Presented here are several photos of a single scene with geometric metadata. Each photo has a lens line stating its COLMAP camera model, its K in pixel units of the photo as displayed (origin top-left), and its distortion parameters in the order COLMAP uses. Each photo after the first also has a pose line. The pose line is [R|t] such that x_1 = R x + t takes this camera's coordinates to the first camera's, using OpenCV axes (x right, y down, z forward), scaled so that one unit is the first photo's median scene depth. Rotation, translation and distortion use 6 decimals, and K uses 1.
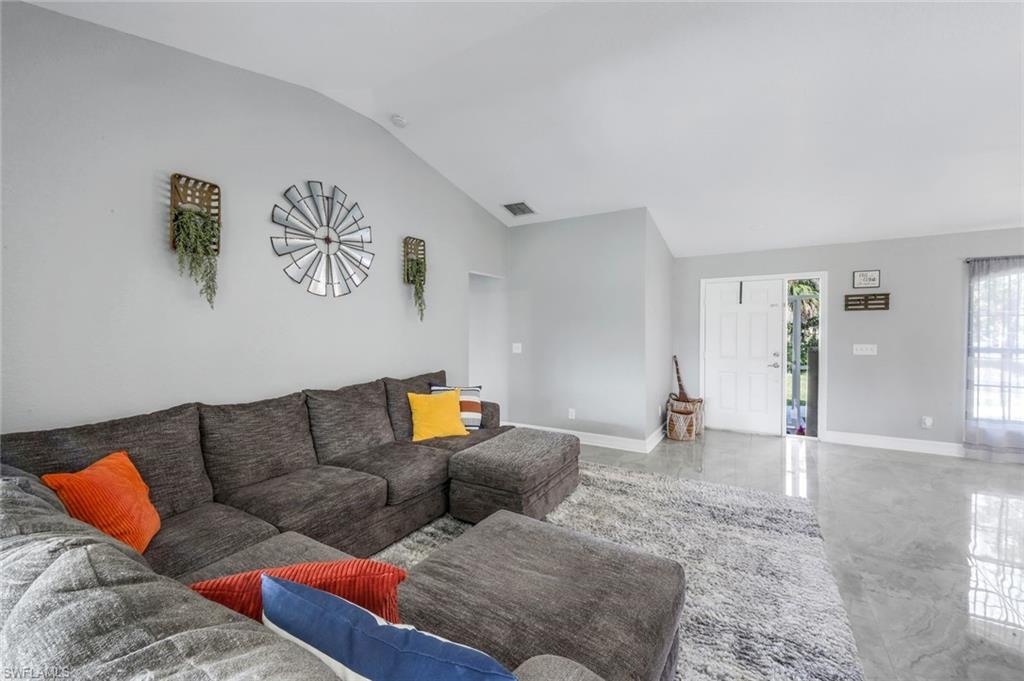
lens RADIAL K [[415.3, 0, 512.0], [0, 415.3, 340.5], [0, 0, 1]] dist [-0.000715, 0.000092]
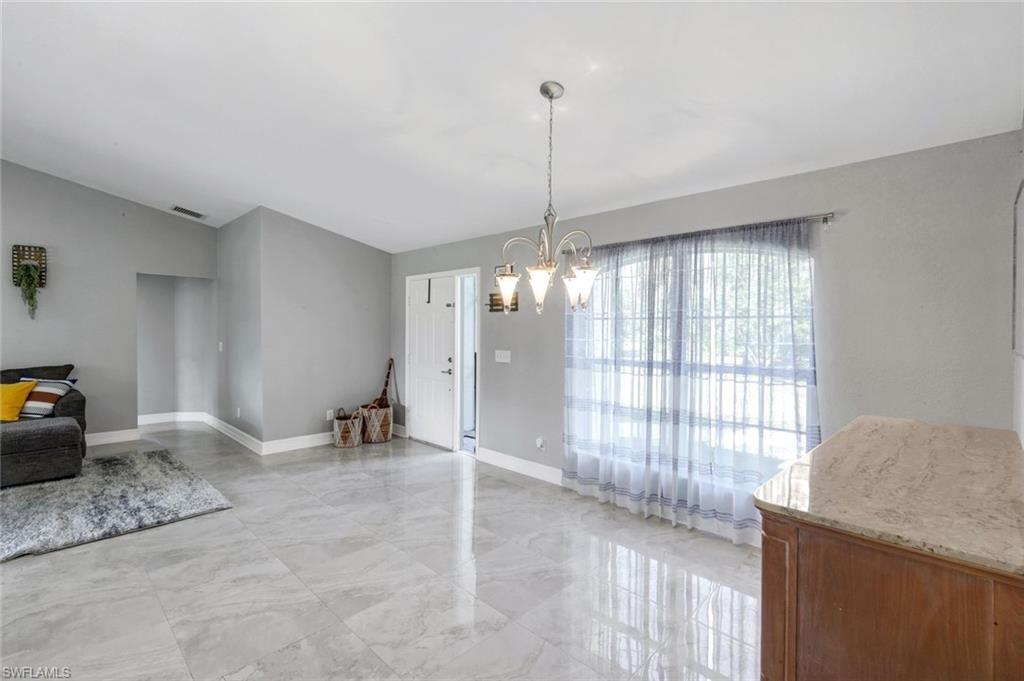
lens RADIAL K [[463.1, 0, 507.5], [0, 463.1, 336.1], [0, 0, 1]] dist [0.000861, 0.000305]
pose [[0.974208, 0.017036, -0.225006, 1.454074], [-0.019084, 0.999794, -0.006928, -0.018954], [0.224842, 0.011043, 0.974333, 0.072986]]
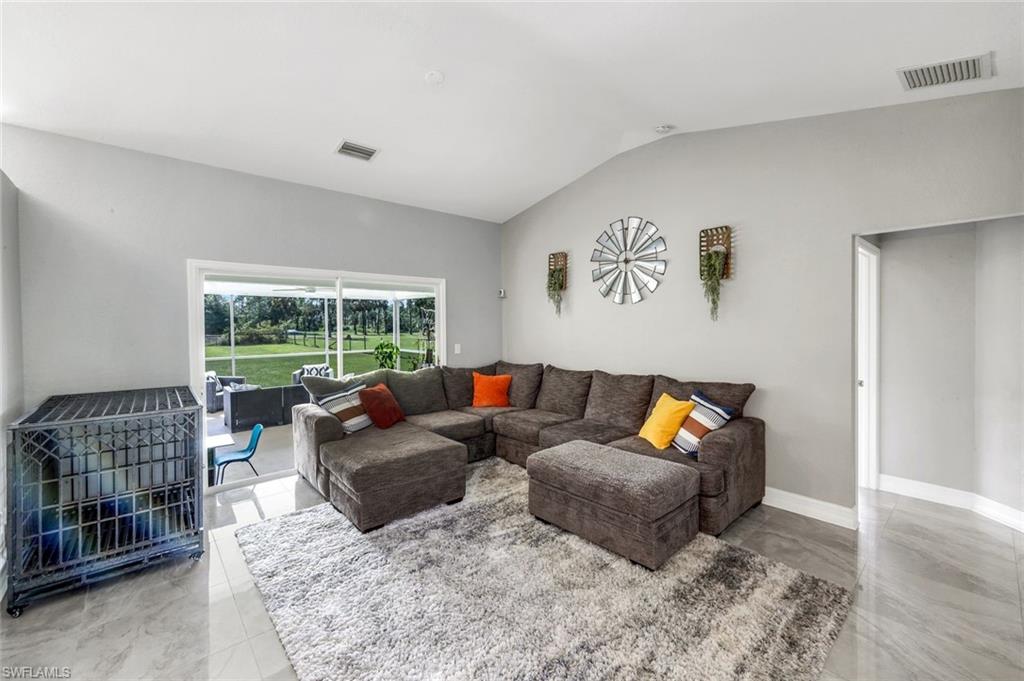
lens RADIAL K [[420.3, 0, 509.3], [0, 420.3, 324.3], [0, 0, 1]] dist [0.001532, 0.000174]
pose [[-0.298083, 0.006301, -0.954519, 0.839537], [-0.023011, 0.999640, 0.013785, -0.045392], [0.954263, 0.026074, -0.297831, 0.935476]]
